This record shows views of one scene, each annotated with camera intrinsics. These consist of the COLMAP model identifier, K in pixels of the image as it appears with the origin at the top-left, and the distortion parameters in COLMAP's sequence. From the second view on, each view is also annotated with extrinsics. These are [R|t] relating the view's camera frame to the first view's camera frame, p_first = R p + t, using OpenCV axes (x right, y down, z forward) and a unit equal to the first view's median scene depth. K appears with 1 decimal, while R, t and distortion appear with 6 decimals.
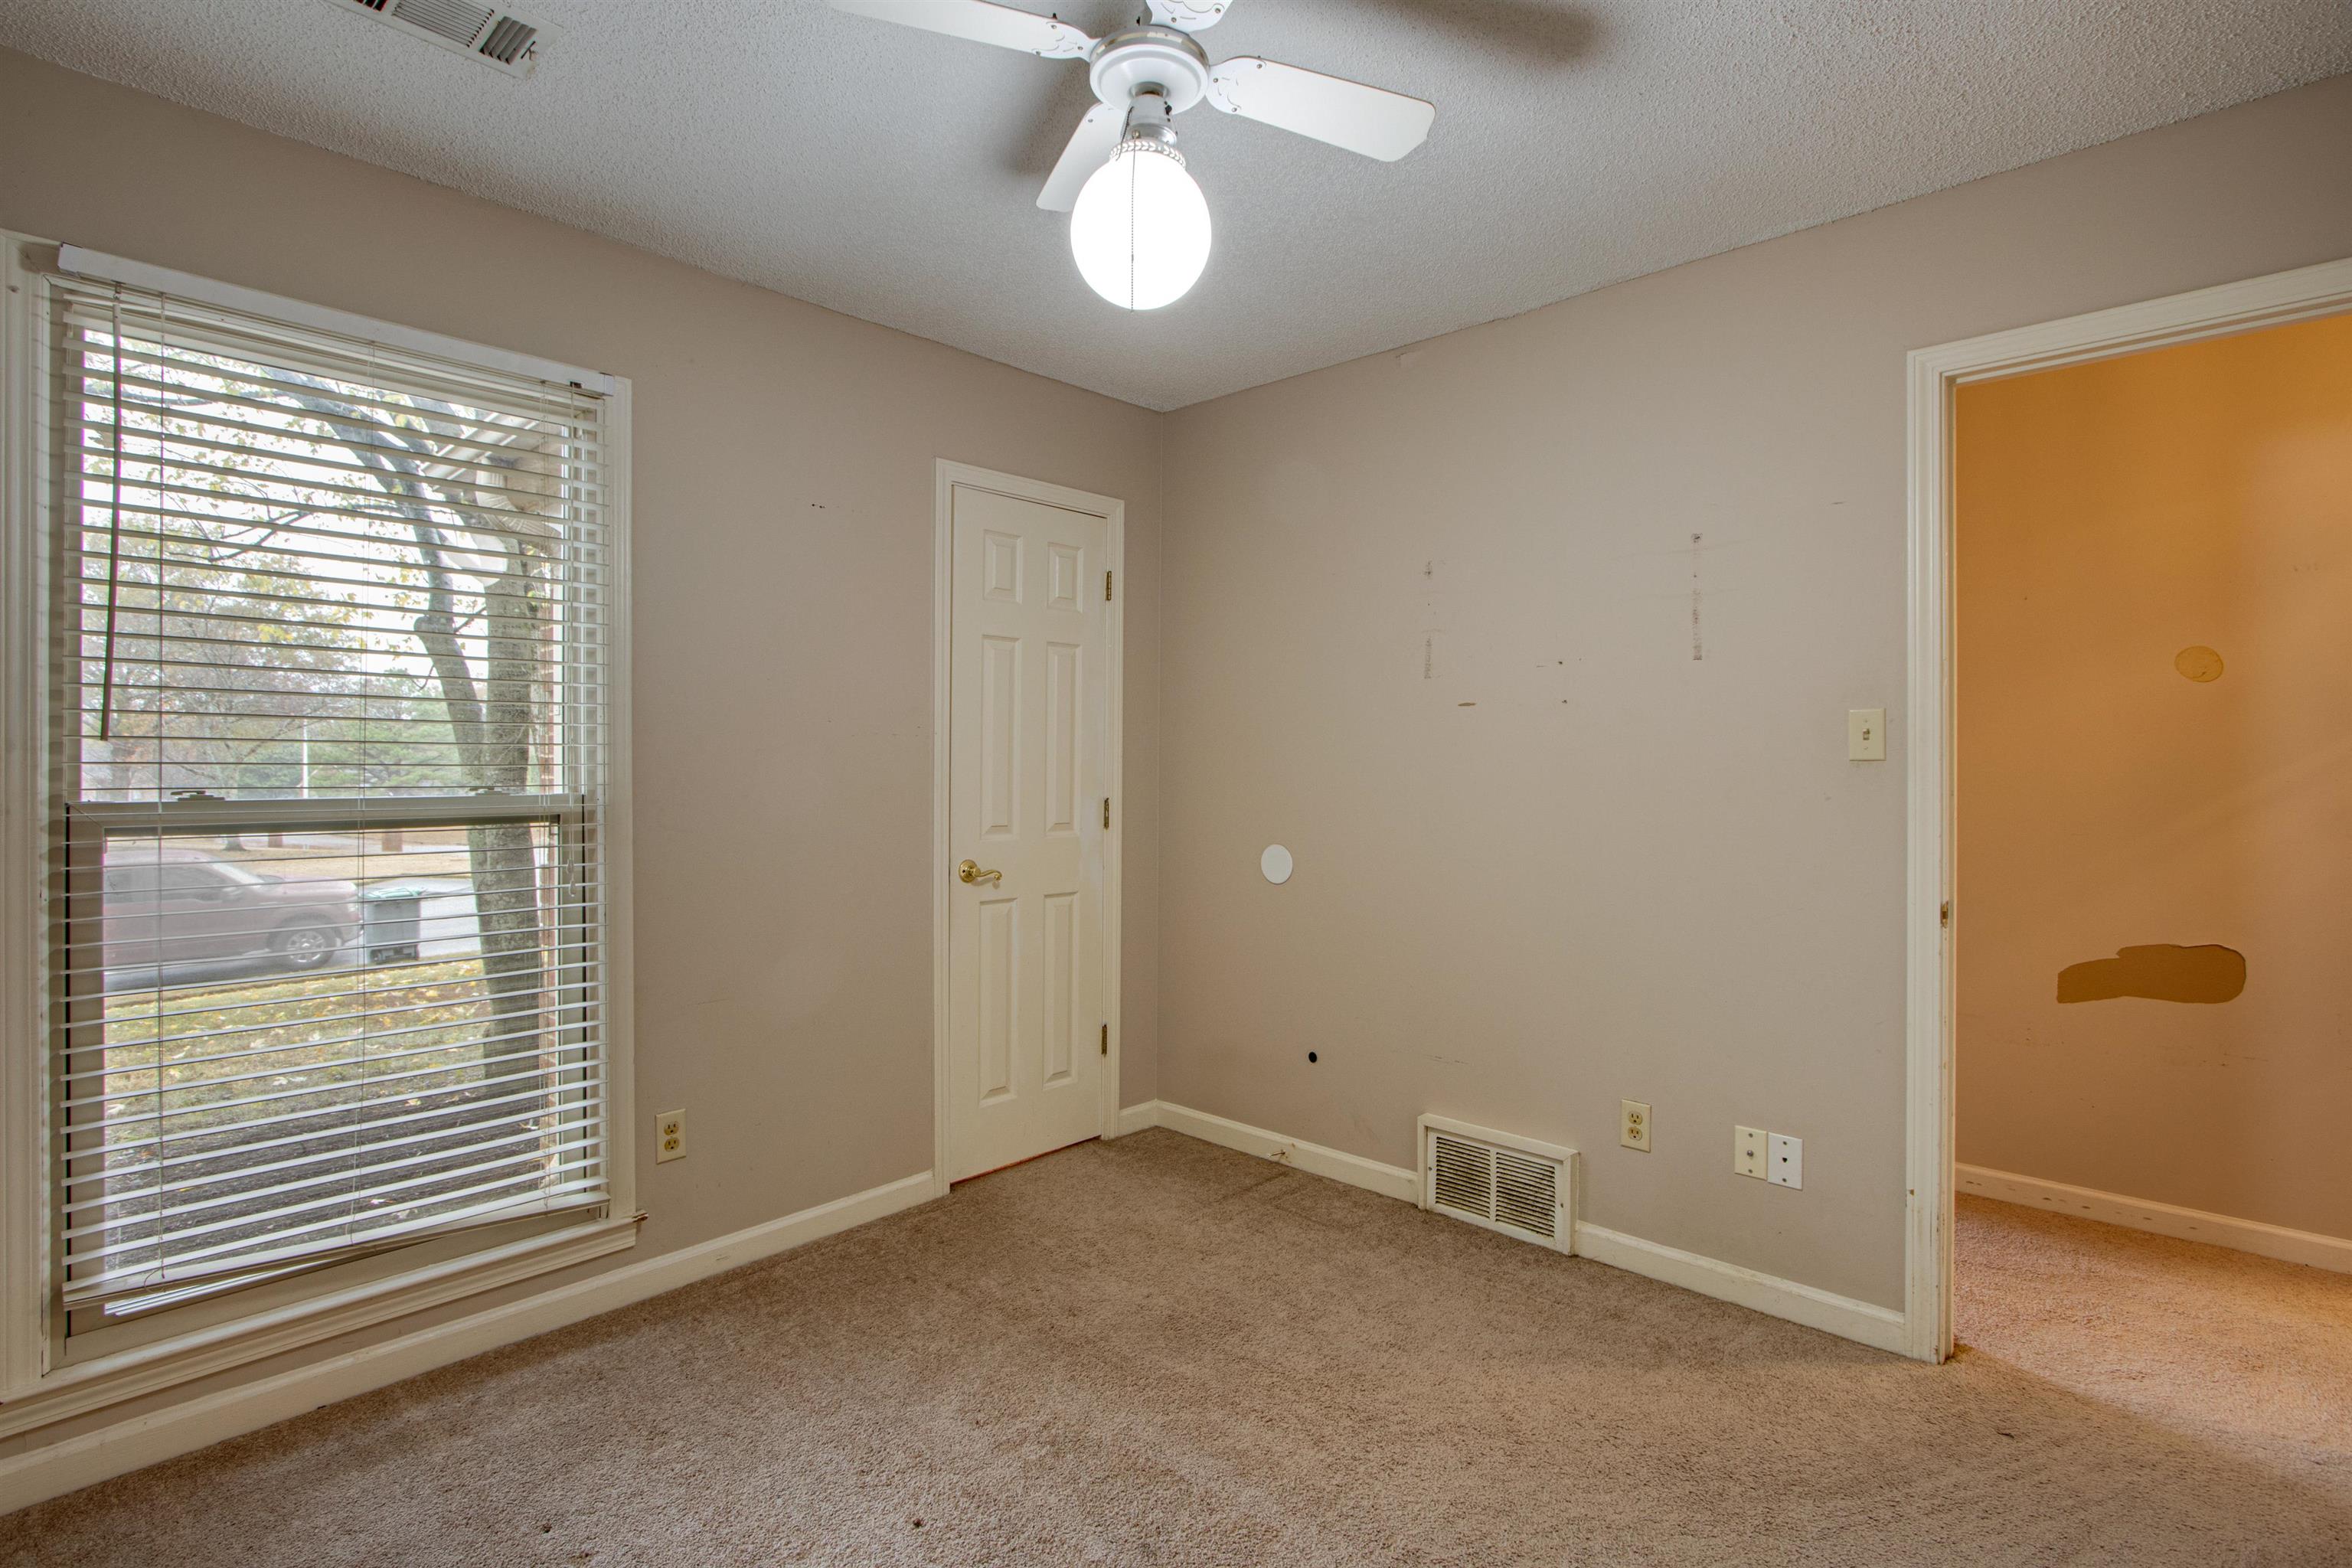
lens RADIAL K [[1079.7, 0, 1183.3], [0, 1079.7, 769.7], [0, 0, 1]] dist [-0.001683, 0.000020]
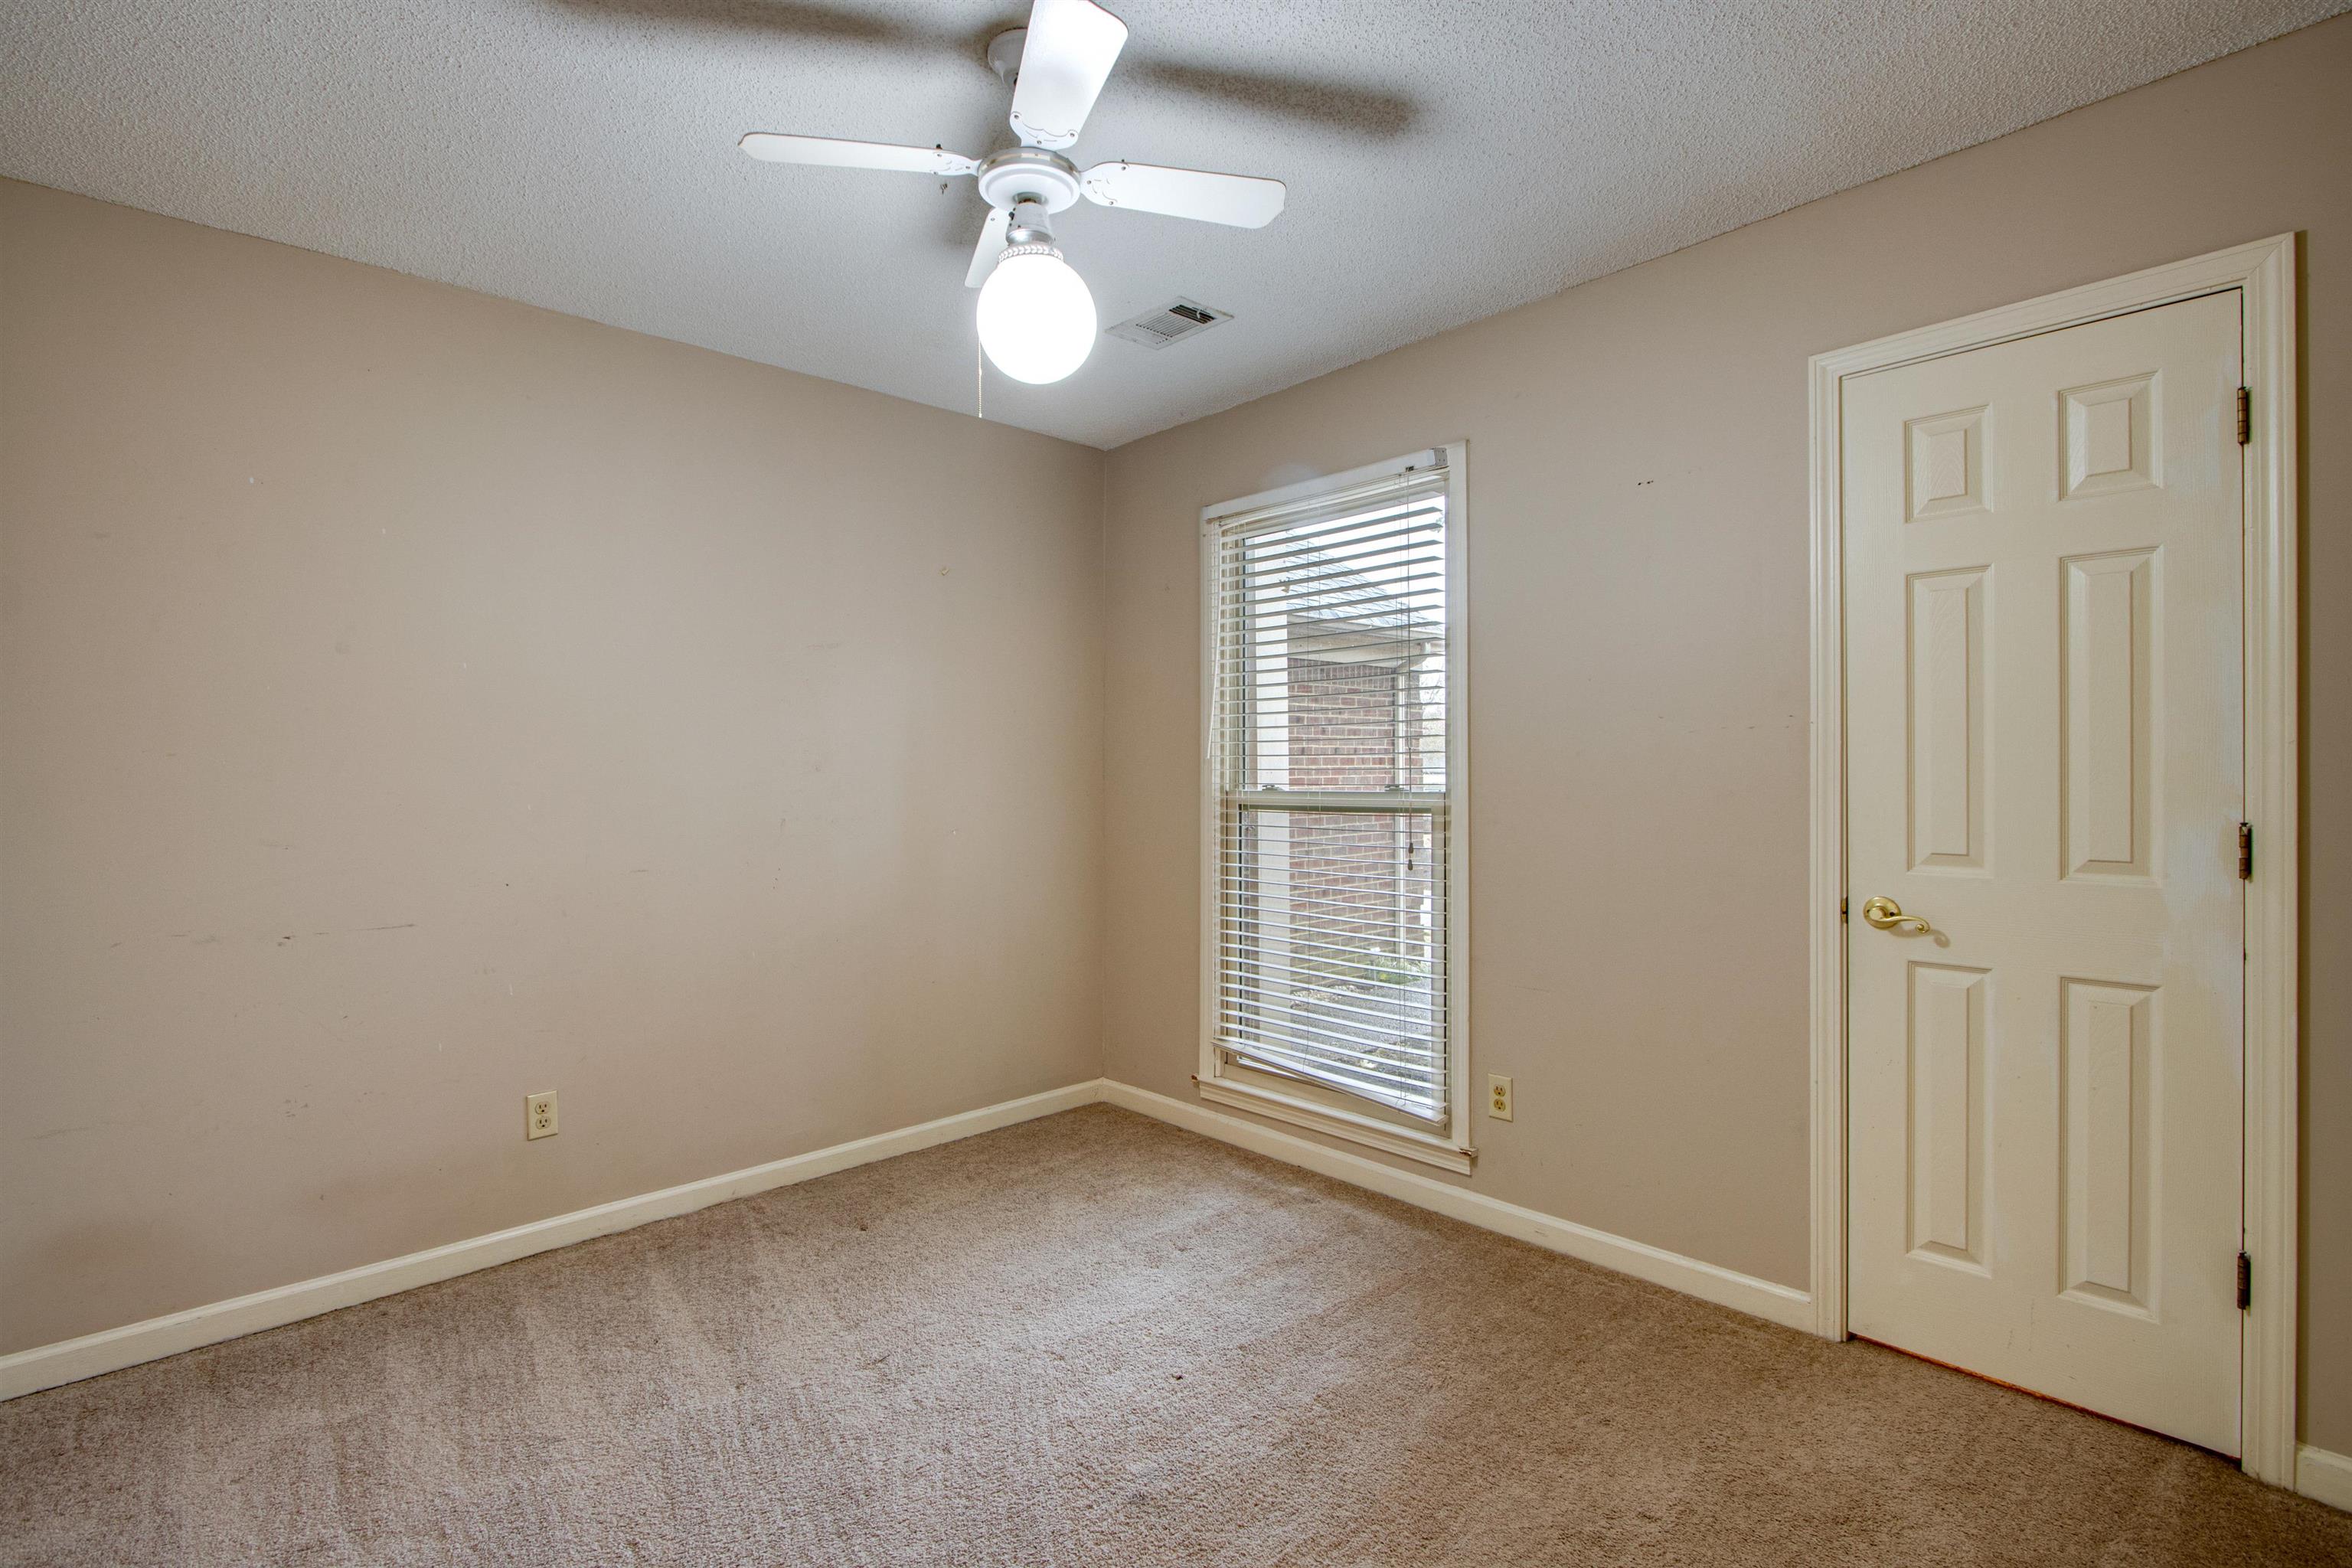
lens RADIAL K [[1133.5, 0, 1182.6], [0, 1133.5, 786.2], [0, 0, 1]] dist [-0.012964, 0.004789]
pose [[-0.060839, 0.011743, -0.998078, 0.645281], [0.004306, 0.999925, 0.011502, 0.000147], [0.998138, -0.003598, -0.060885, 0.666782]]
